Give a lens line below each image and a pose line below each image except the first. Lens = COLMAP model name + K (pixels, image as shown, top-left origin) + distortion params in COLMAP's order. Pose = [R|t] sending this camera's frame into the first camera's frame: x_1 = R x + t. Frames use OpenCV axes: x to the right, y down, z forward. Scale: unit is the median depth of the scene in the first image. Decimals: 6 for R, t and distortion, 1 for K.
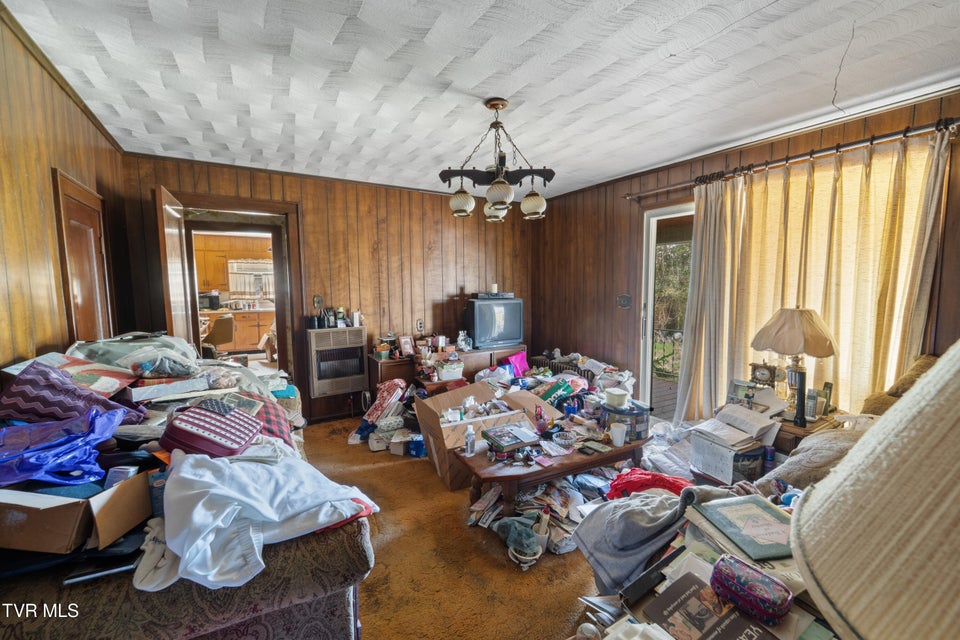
lens RADIAL K [[387.7, 0, 482.1], [0, 387.7, 317.1], [0, 0, 1]] dist [0.021728, -0.000717]
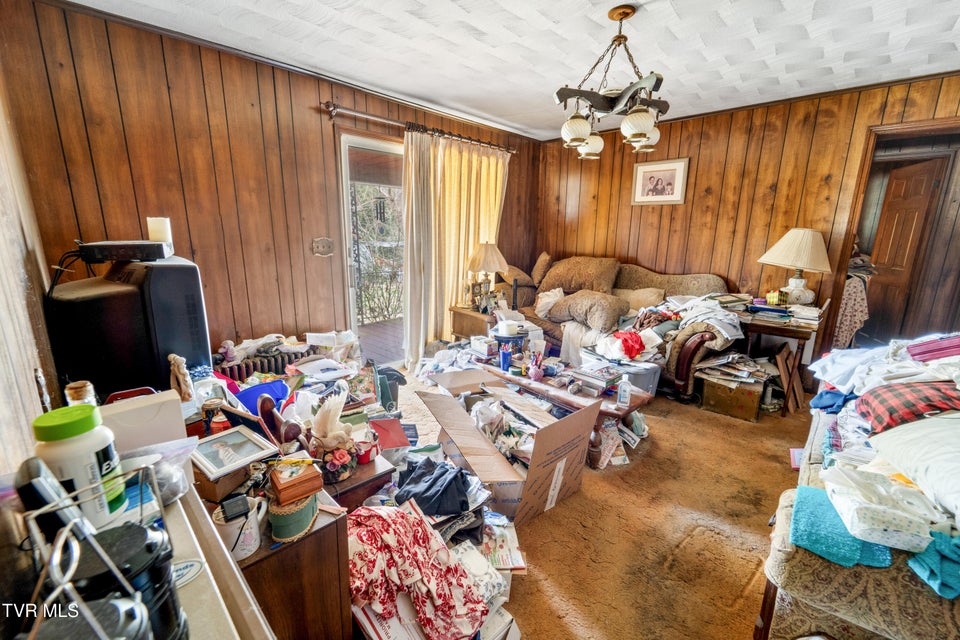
lens RADIAL K [[387.7, 0, 484.9], [0, 387.7, 317.2], [0, 0, 1]] dist [0.021728, -0.000717]
pose [[-0.236052, -0.209340, 0.948924, -0.603585], [0.076089, 0.969540, 0.232816, -0.078292], [-0.968757, 0.127159, -0.212934, 1.097850]]
